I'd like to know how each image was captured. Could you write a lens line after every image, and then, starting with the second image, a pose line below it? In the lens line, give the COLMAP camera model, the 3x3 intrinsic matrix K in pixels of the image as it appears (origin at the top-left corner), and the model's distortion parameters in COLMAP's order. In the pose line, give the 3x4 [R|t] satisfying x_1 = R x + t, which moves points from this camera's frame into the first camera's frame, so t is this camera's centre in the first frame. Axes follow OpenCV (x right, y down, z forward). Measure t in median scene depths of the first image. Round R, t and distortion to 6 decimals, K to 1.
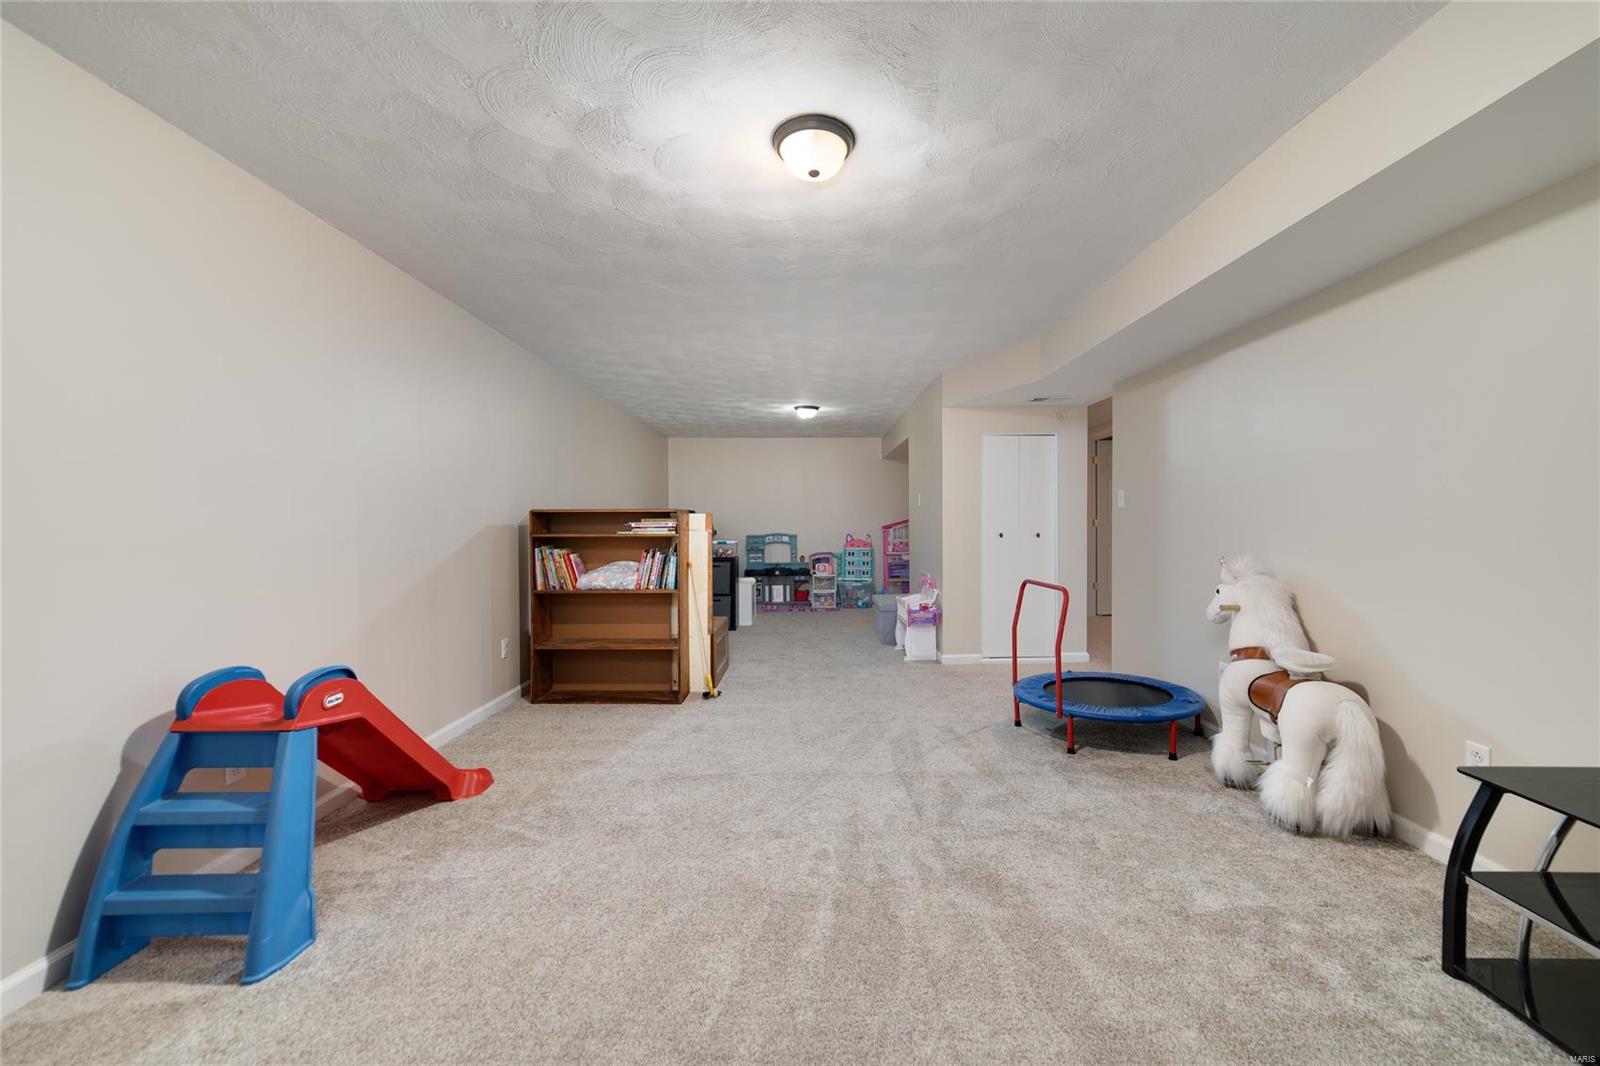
lens RADIAL K [[616.9, 0, 799.7], [0, 616.9, 530.8], [0, 0, 1]] dist [-0.015217, 0.003348]
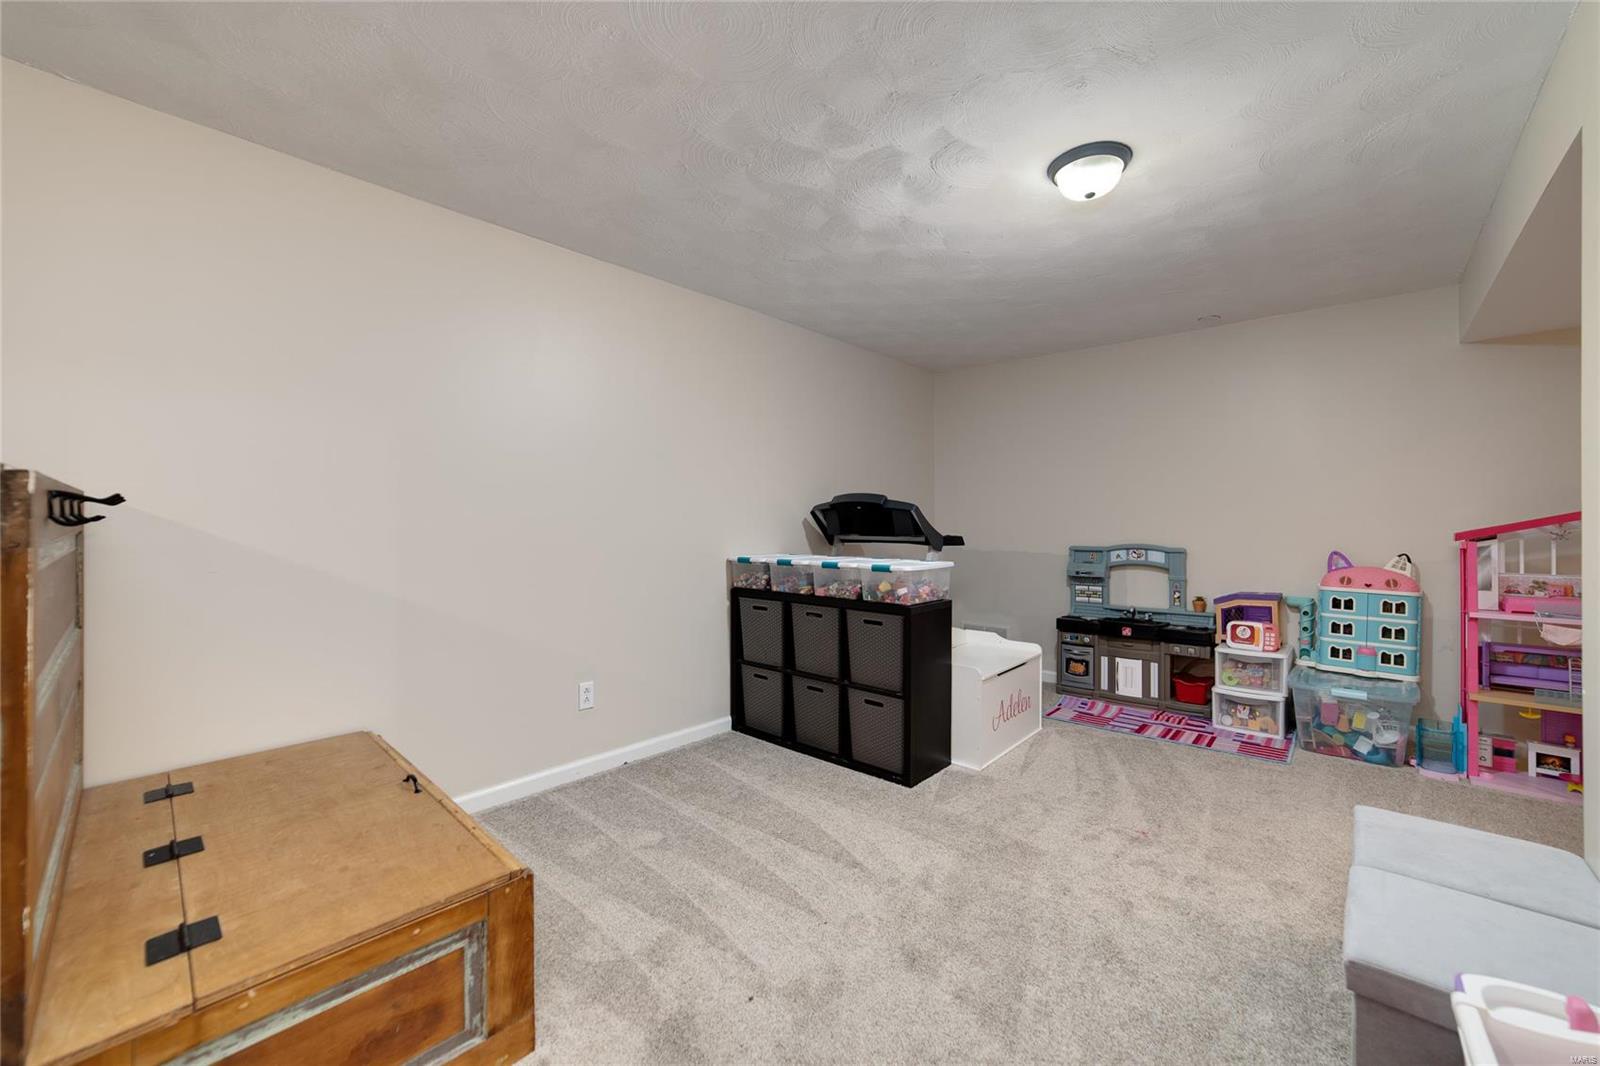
lens RADIAL K [[616.9, 0, 809.3], [0, 616.9, 530.7], [0, 0, 1]] dist [-0.015217, 0.003348]
pose [[0.748200, 0.009581, -0.663404, 0.087406], [-0.007492, 0.999954, 0.005991, -0.007770], [0.663431, 0.000488, 0.748238, 0.500418]]
